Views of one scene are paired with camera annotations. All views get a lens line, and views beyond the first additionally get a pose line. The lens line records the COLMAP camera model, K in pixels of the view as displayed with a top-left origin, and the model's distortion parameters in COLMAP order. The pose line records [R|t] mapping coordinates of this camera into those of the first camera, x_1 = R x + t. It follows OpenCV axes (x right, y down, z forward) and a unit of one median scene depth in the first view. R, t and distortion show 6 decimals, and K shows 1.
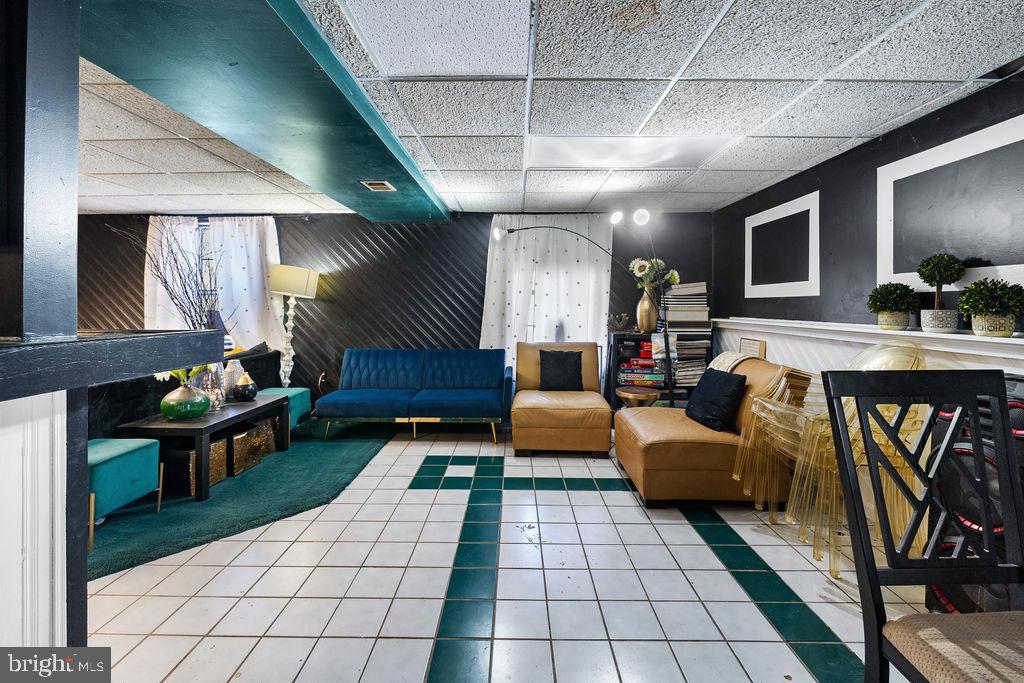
lens RADIAL K [[412.9, 0, 512.0], [0, 412.9, 341.5], [0, 0, 1]] dist [0.000091, 0.000065]
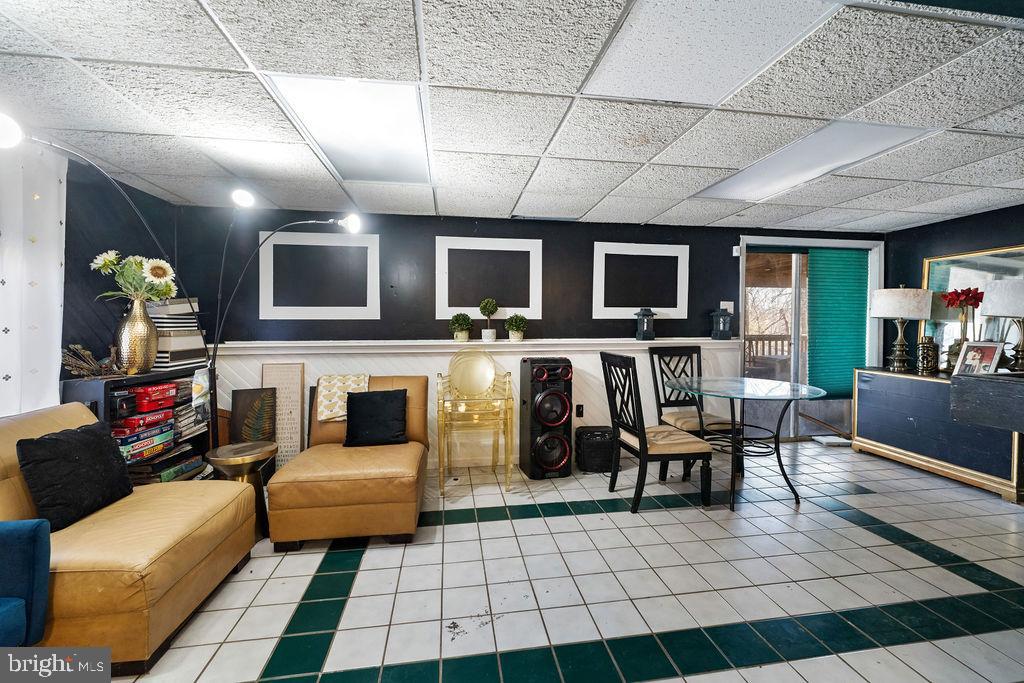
lens RADIAL K [[419.5, 0, 513.1], [0, 419.5, 329.6], [0, 0, 1]] dist [-0.000344, -0.000027]
pose [[-0.162535, -0.000385, 0.986703, -0.639314], [0.094847, 0.995363, 0.016012, -0.066841], [-0.982134, 0.096188, -0.161745, 0.879323]]
